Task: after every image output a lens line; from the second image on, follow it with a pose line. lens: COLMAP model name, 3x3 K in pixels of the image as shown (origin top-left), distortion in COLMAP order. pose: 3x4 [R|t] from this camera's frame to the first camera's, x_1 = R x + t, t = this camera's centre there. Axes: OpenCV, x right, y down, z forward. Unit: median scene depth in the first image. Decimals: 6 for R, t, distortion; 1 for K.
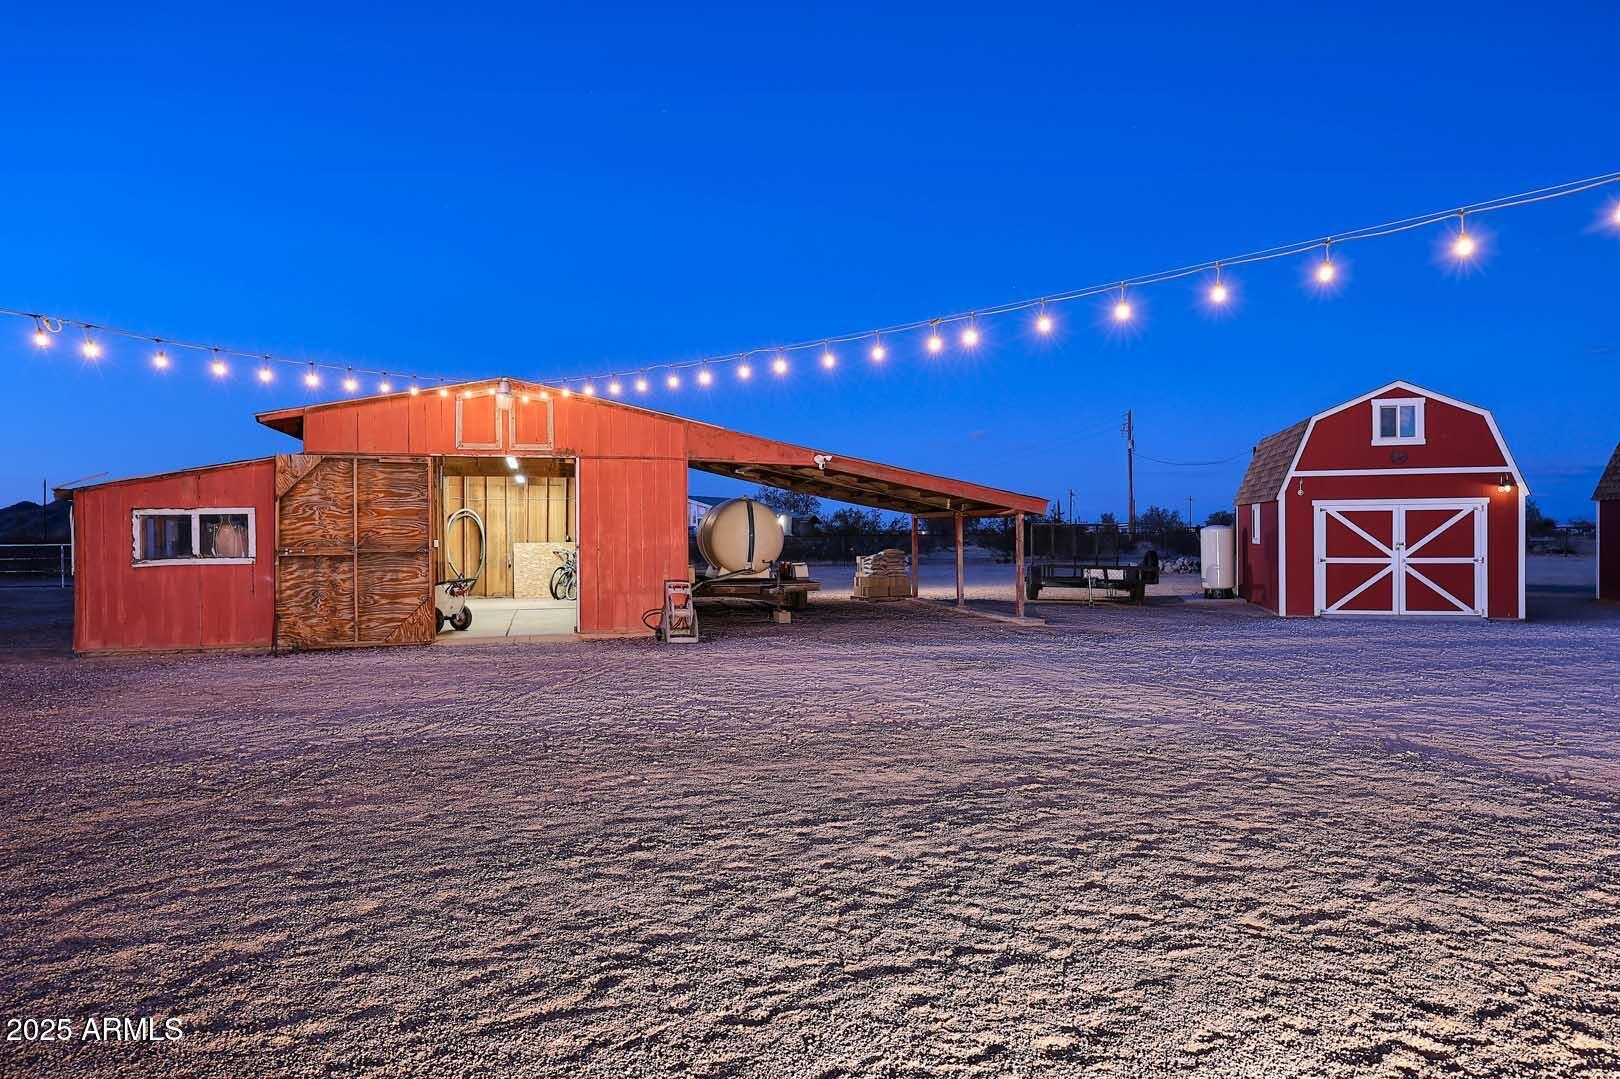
lens RADIAL K [[936.0, 0, 810.0], [0, 936.0, 539.5], [0, 0, 1]] dist [0.000088, 0.000257]
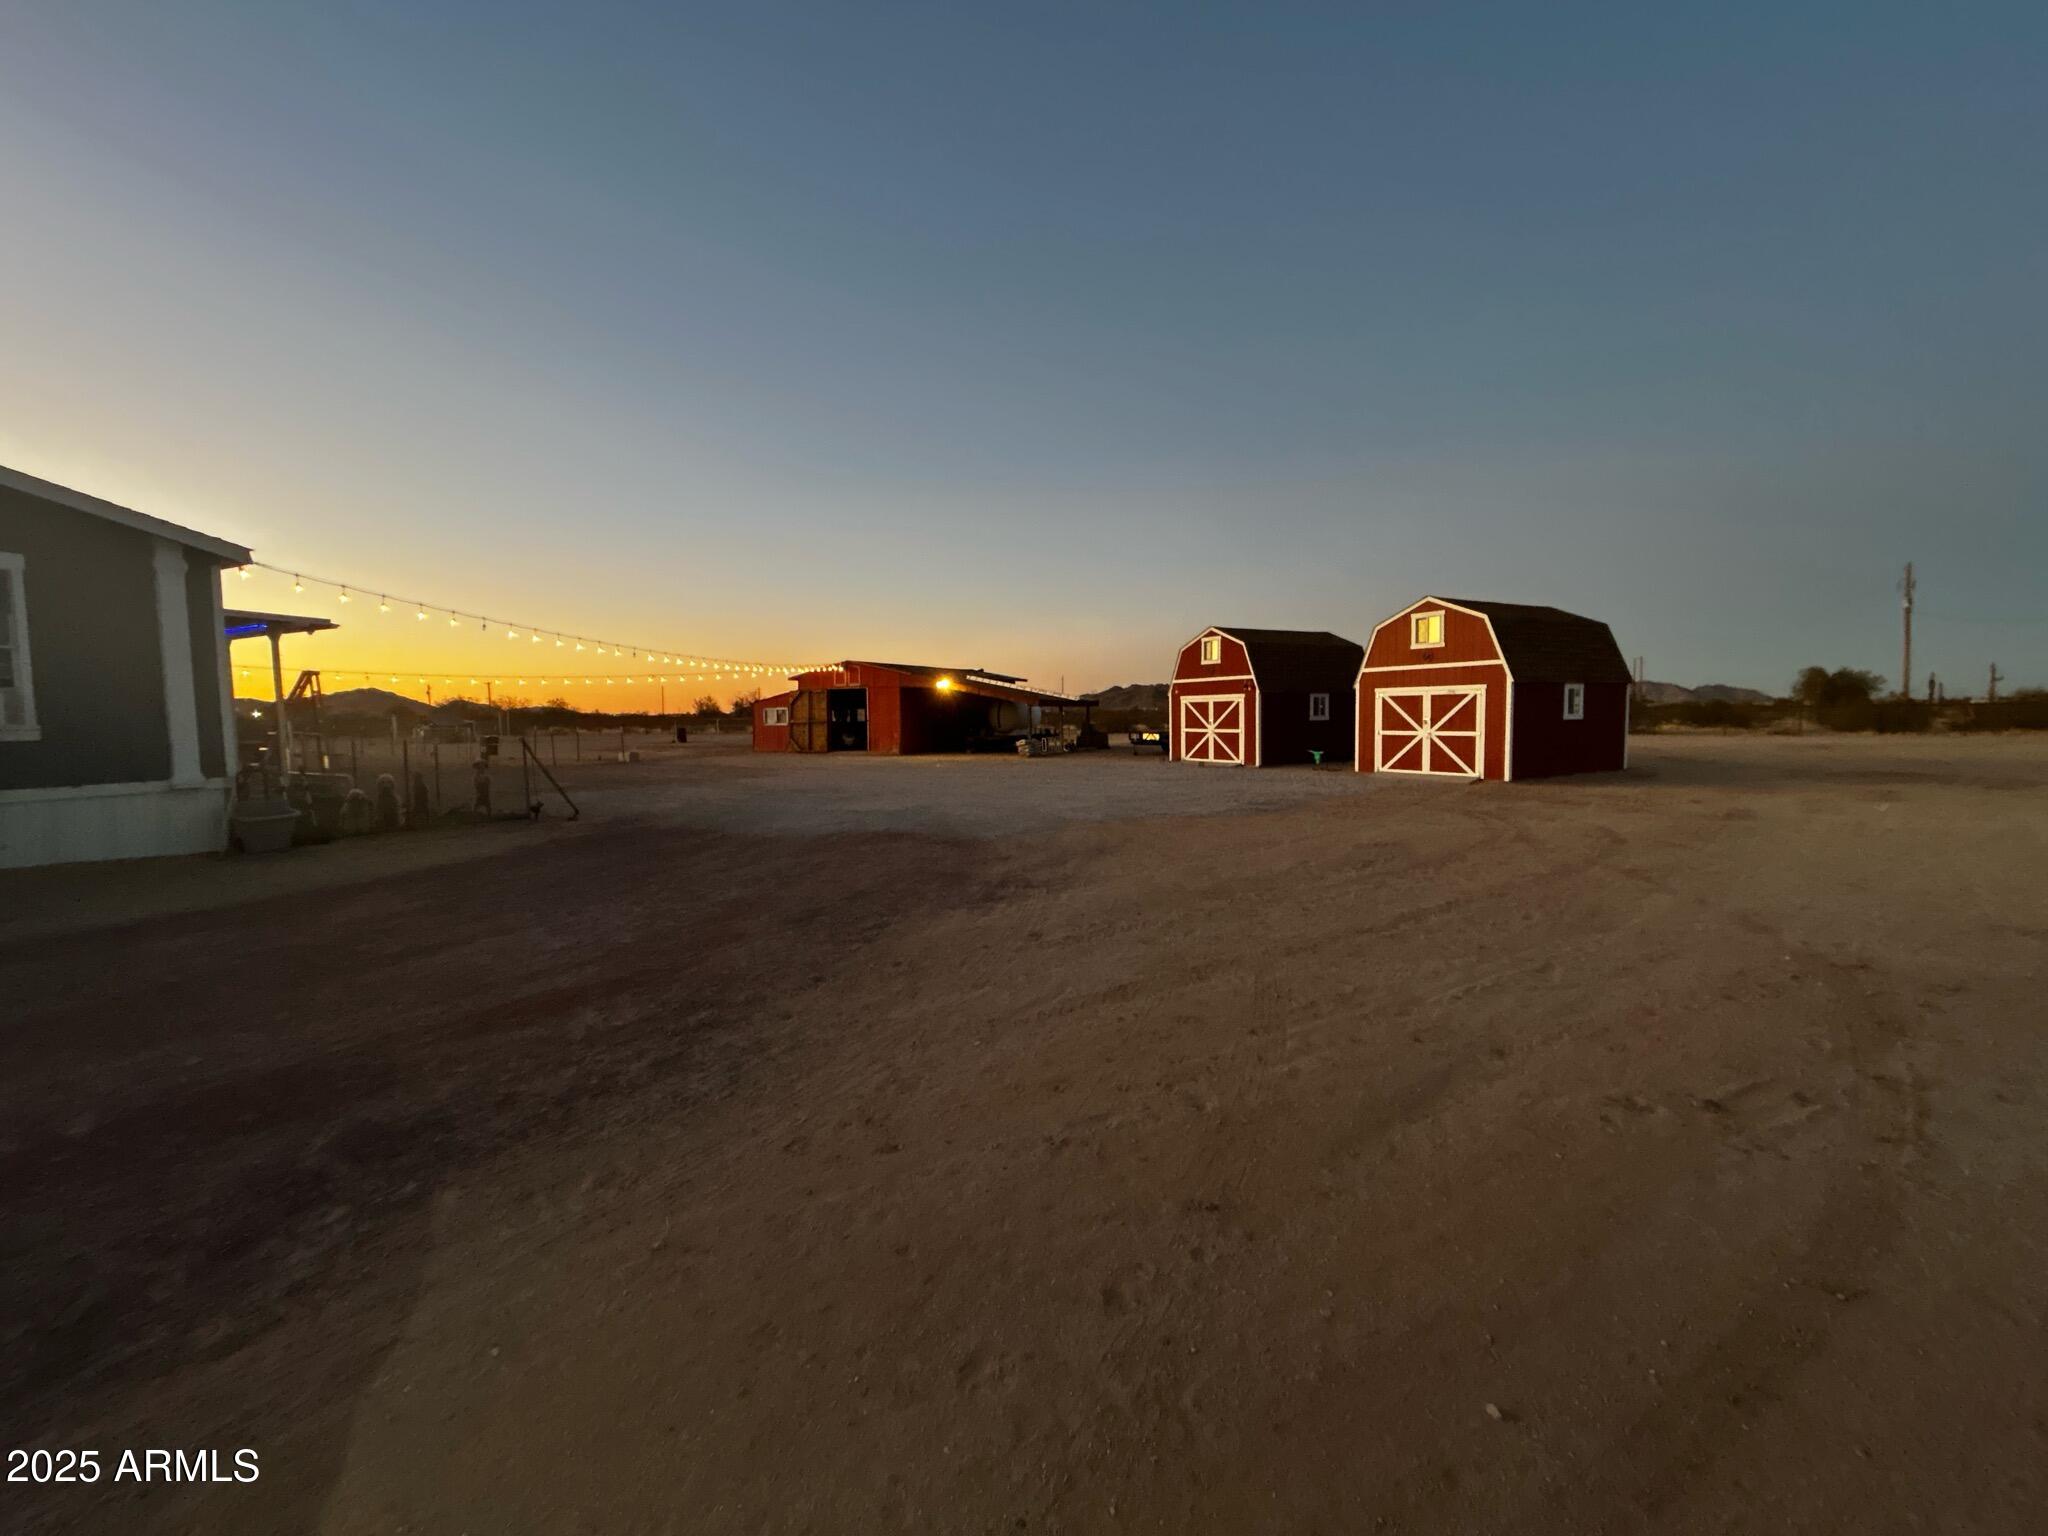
lens RADIAL K [[830.4, 0, 1024.0], [0, 830.4, 768.0], [0, 0, 1]] dist [0.000947, -0.000044]
pose [[0.687511, 0.046964, -0.724654, 1.476557], [0.002763, 0.997730, 0.067284, -0.012467], [0.726169, -0.048261, 0.685821, -0.308537]]
